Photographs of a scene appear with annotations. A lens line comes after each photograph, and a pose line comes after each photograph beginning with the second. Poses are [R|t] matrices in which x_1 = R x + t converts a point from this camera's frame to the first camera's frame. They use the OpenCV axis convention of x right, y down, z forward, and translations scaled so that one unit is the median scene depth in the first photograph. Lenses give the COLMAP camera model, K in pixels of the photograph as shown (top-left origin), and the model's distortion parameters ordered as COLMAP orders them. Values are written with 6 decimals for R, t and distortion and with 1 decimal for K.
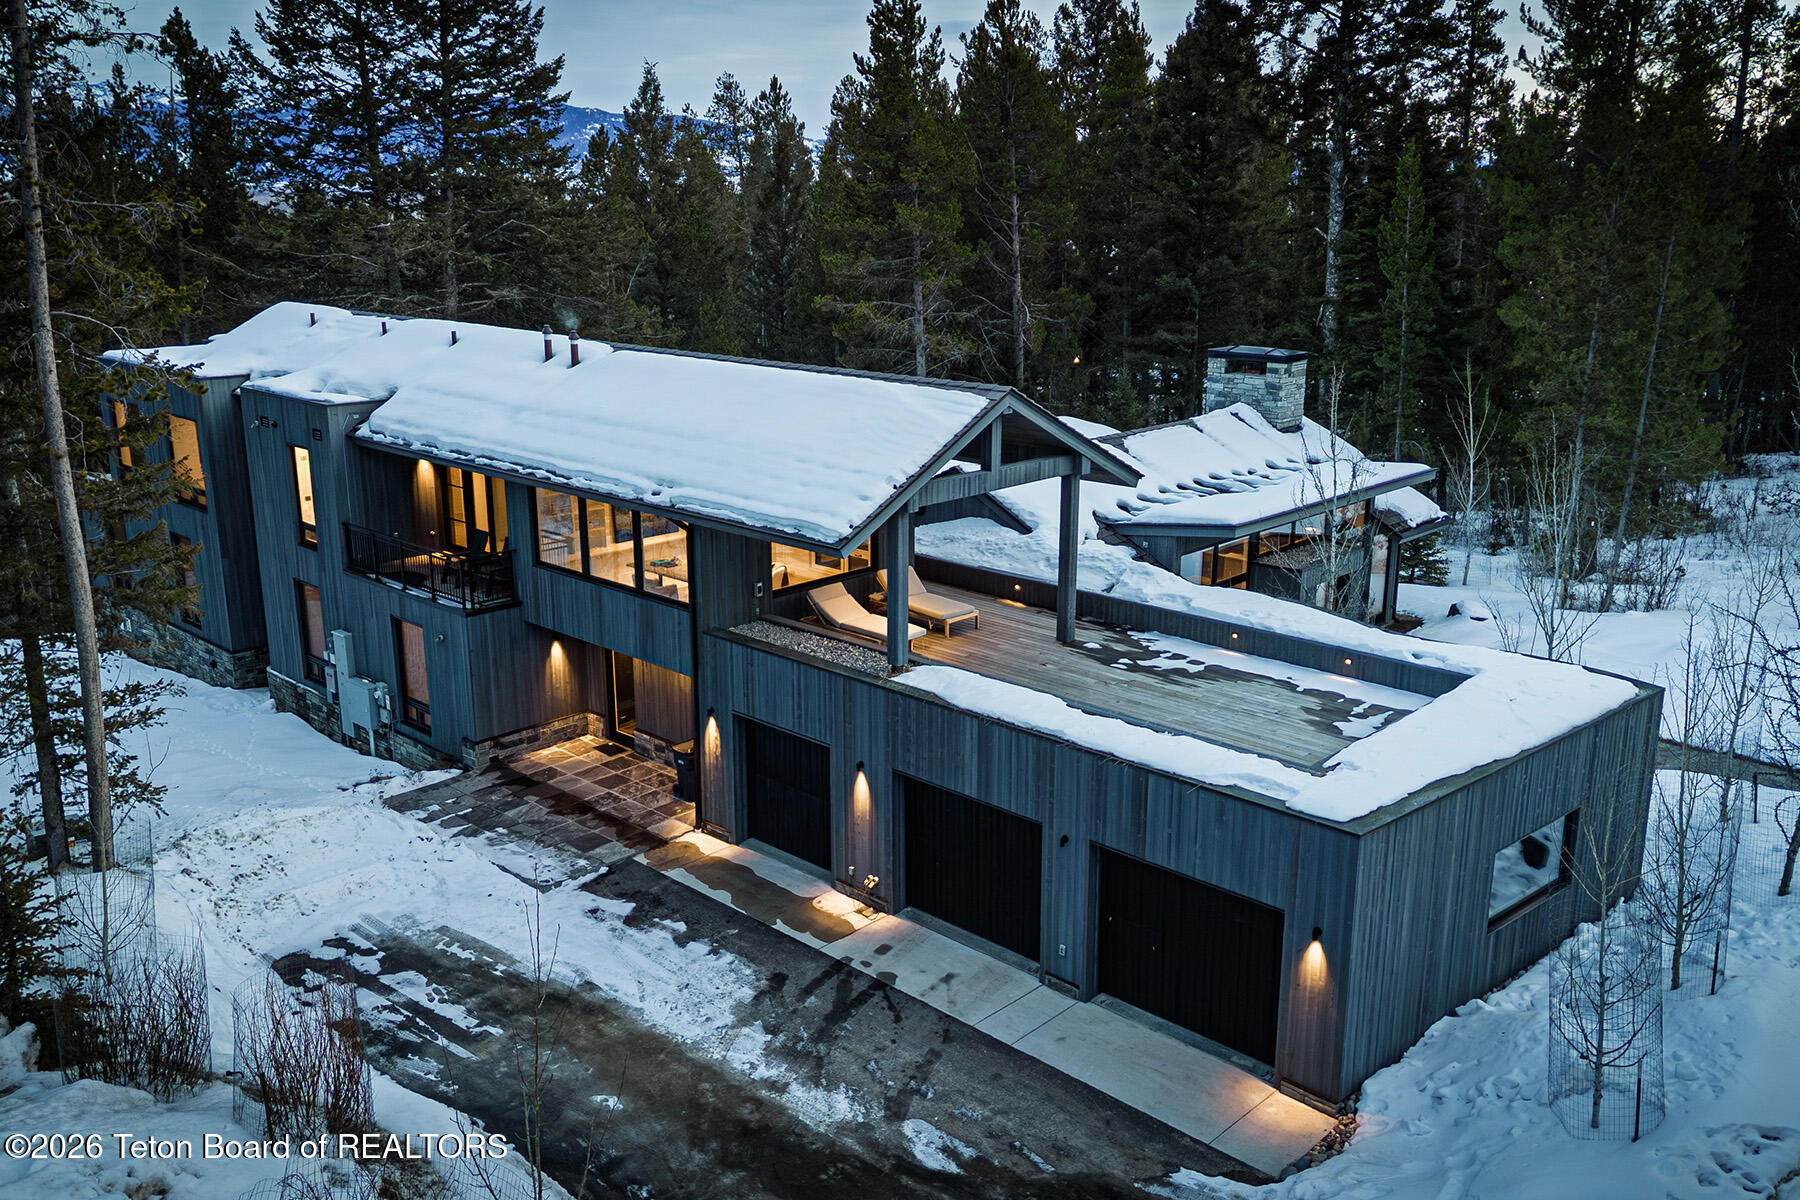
lens RADIAL K [[1459.4, 0, 897.1], [0, 1459.4, 596.6], [0, 0, 1]] dist [0.061367, -0.042960]
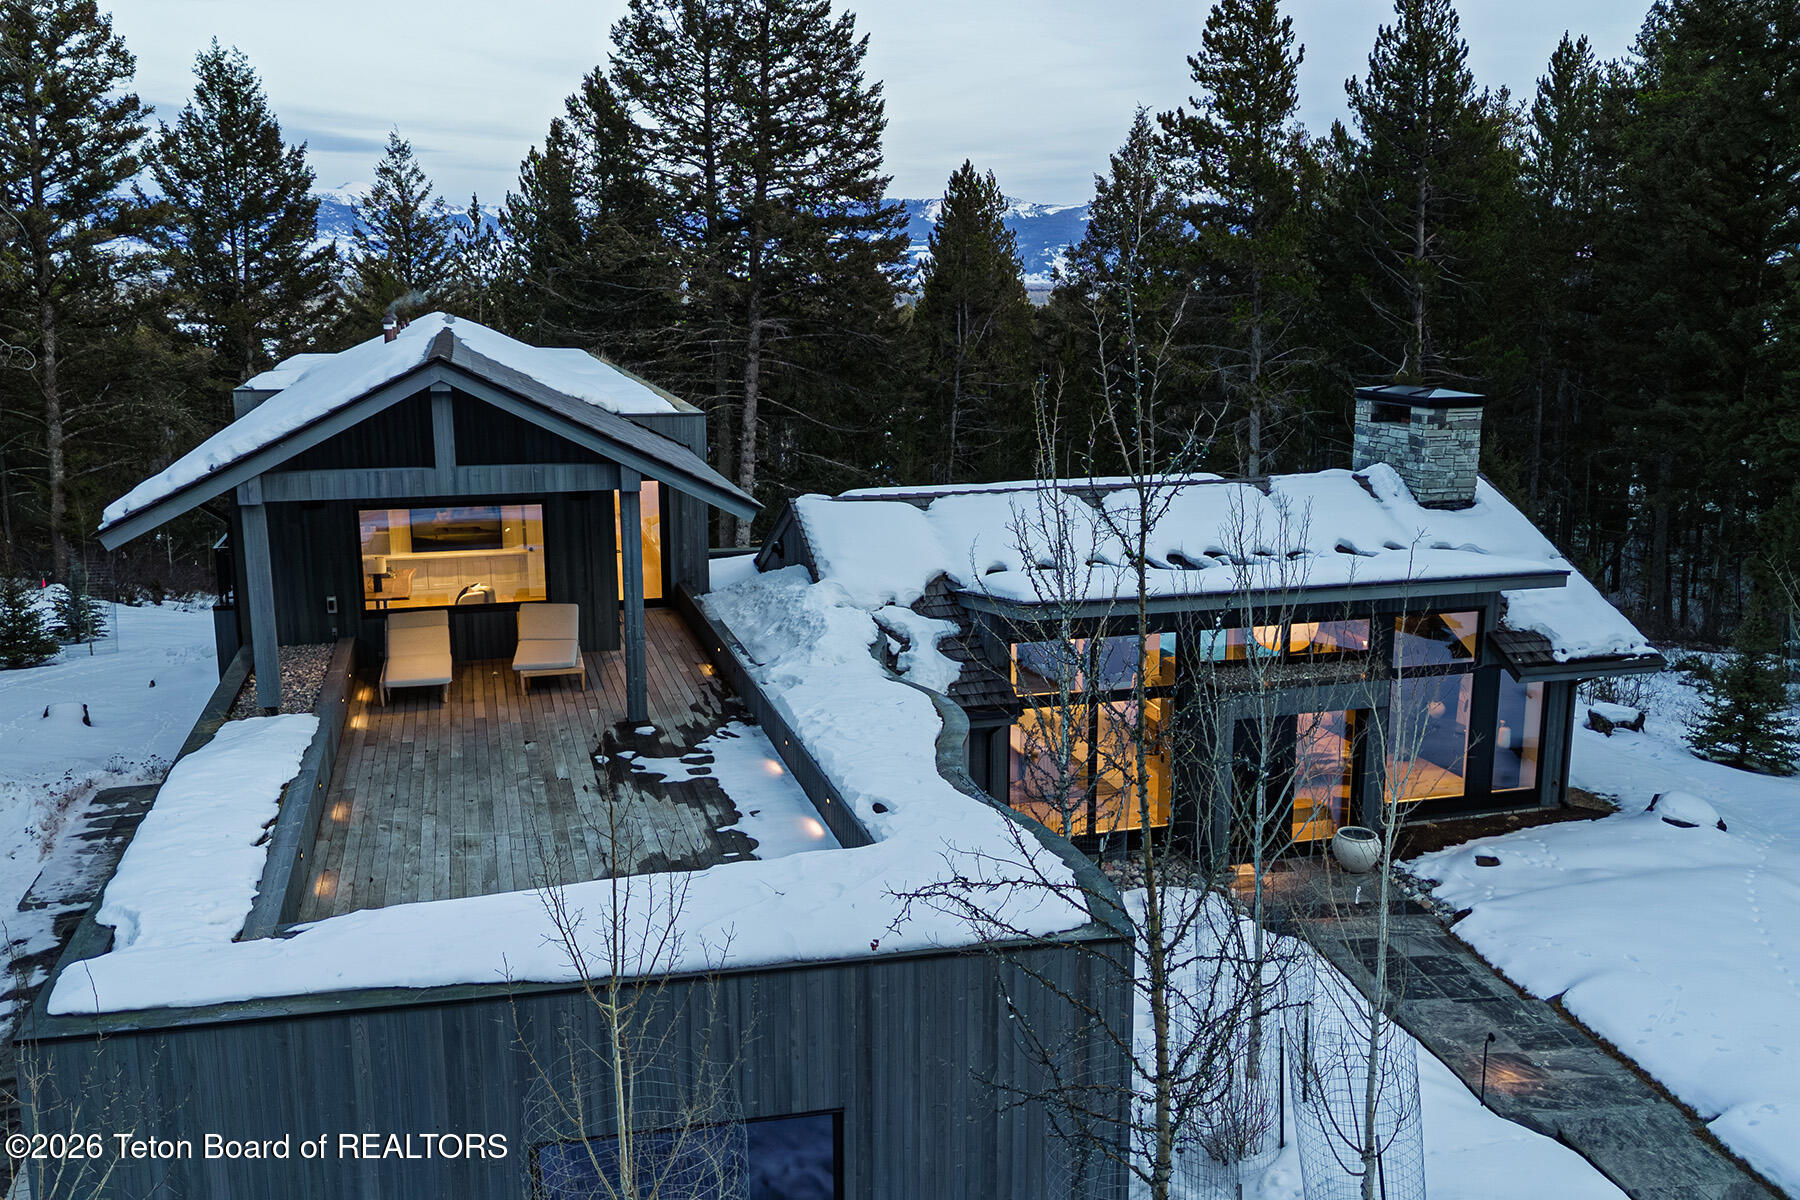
lens RADIAL K [[1459.4, 0, 910.7], [0, 1459.4, 606.7], [0, 0, 1]] dist [0.061367, -0.042960]
pose [[0.872113, 0.104037, -0.478116, 0.613249], [-0.128160, 0.991590, -0.018005, -0.032654], [0.472222, 0.076978, 0.878112, 0.429489]]
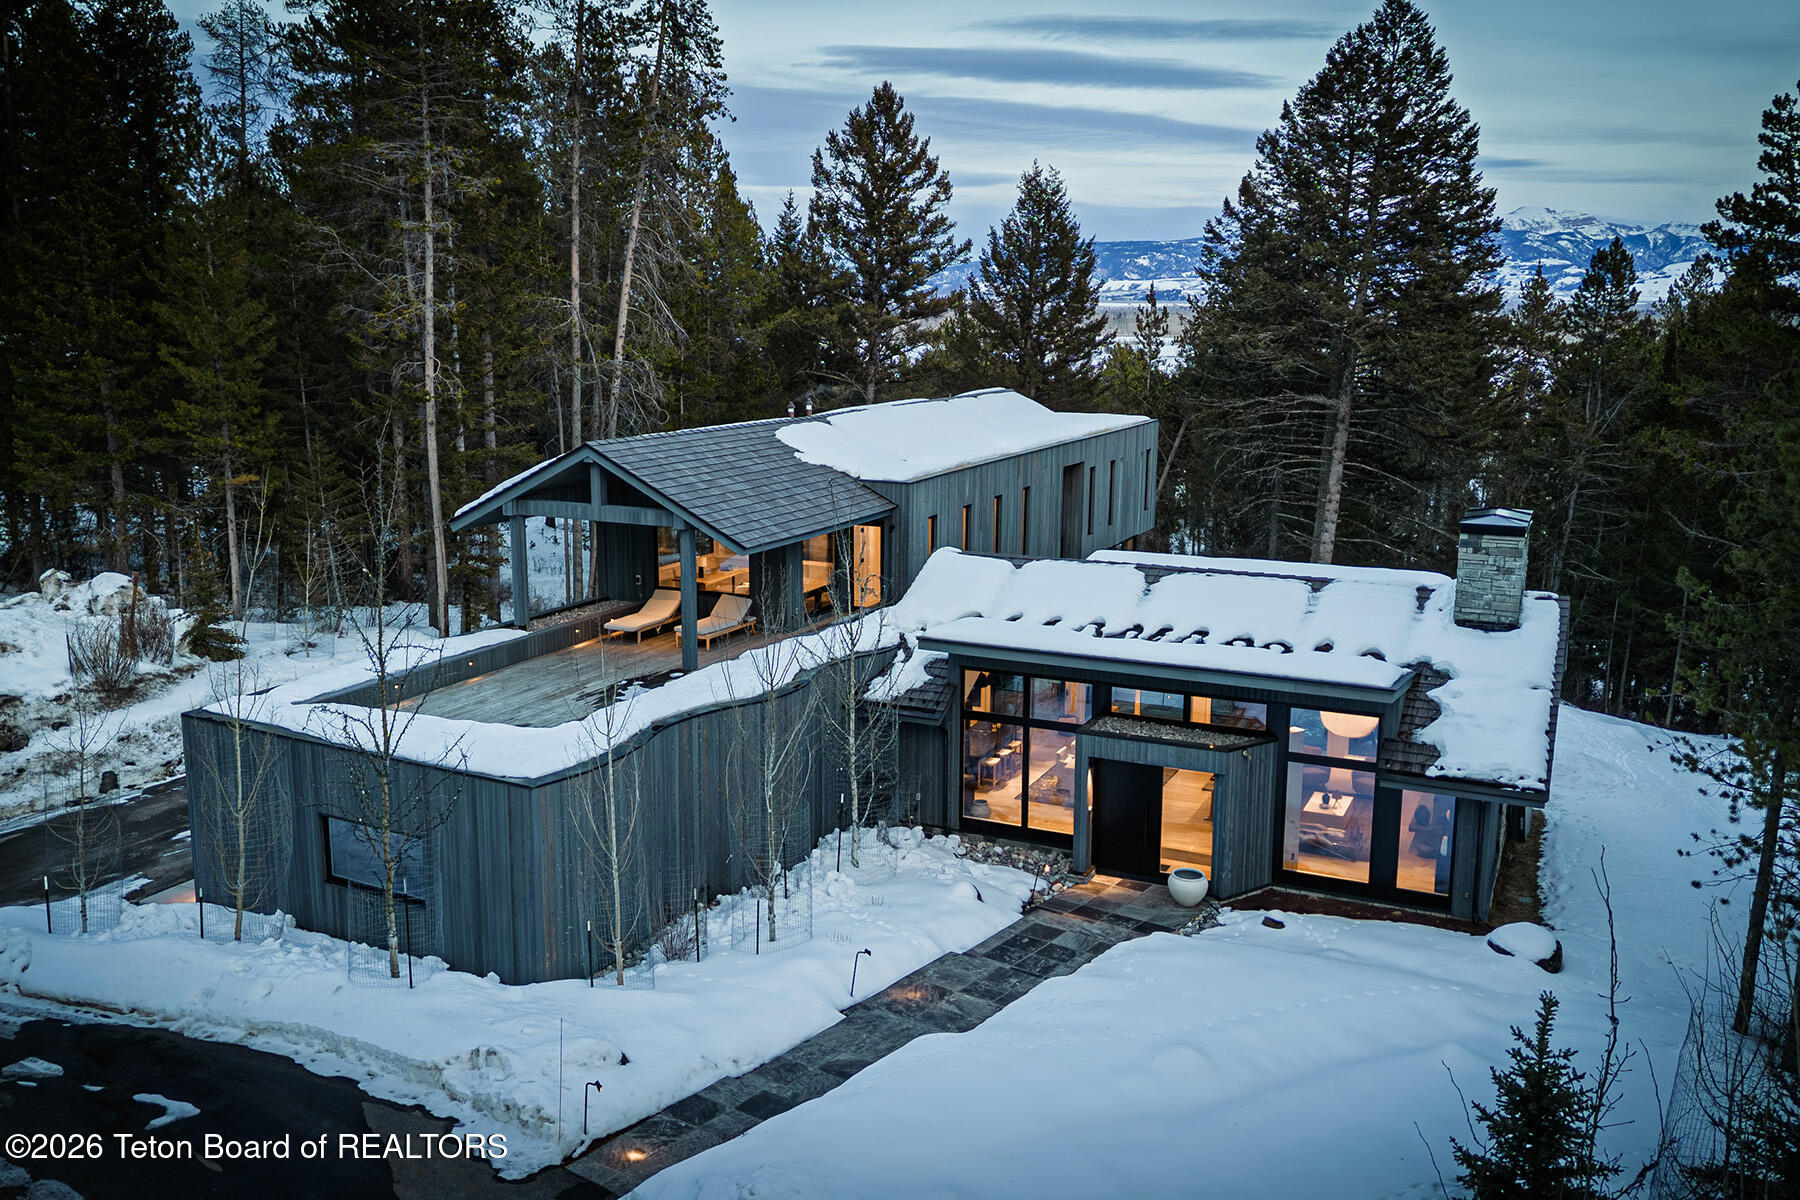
lens RADIAL K [[1459.4, 0, 905.5], [0, 1459.4, 592.5], [0, 0, 1]] dist [0.061367, -0.042960]
pose [[0.343192, 0.180320, -0.921794, 1.341969], [-0.254620, 0.962512, 0.093488, -0.198144], [0.904095, 0.202623, 0.376240, 0.730235]]
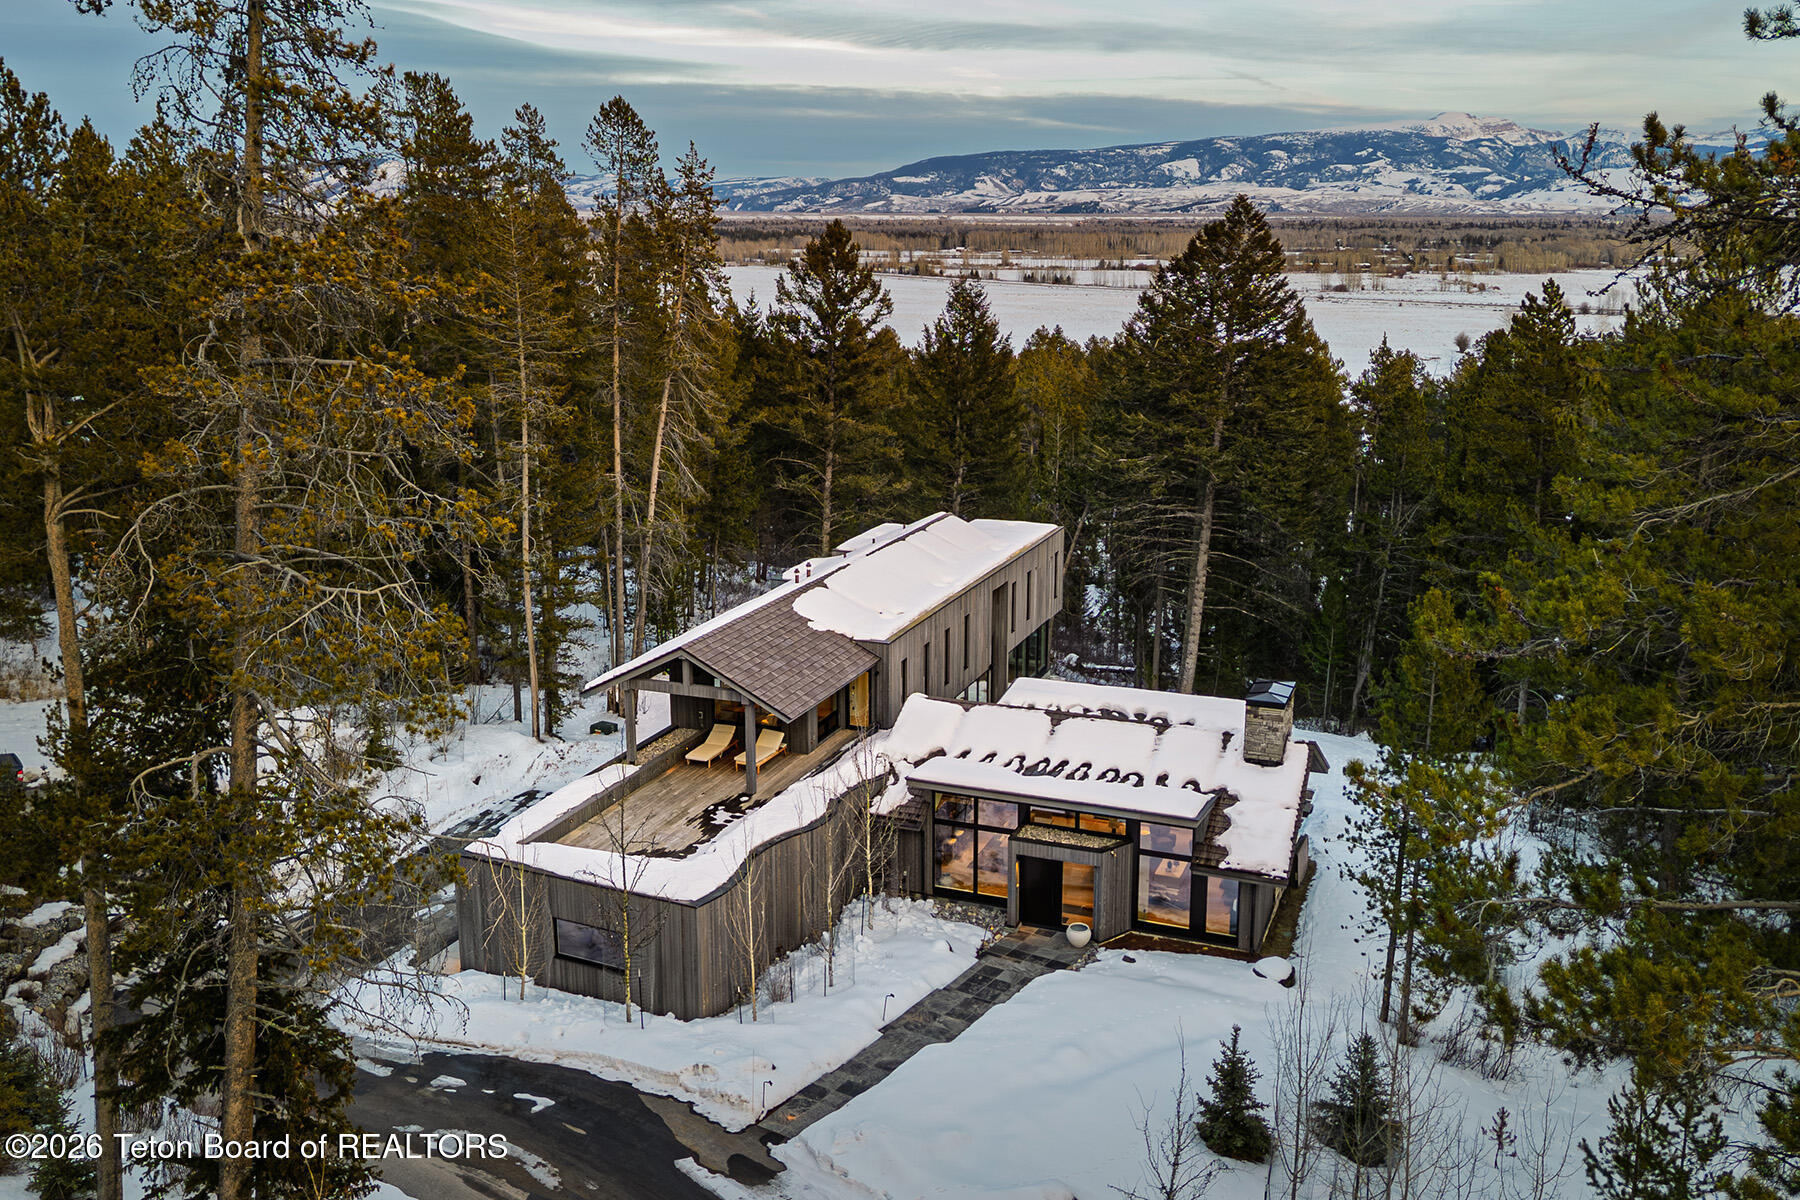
lens RADIAL K [[1459.4, 0, 904.9], [0, 1459.4, 600.6], [0, 0, 1]] dist [0.061367, -0.042960]
pose [[0.395472, 0.214176, -0.893158, 1.855980], [-0.240826, 0.962590, 0.124193, -0.497887], [0.886344, 0.165981, 0.432256, 0.359093]]
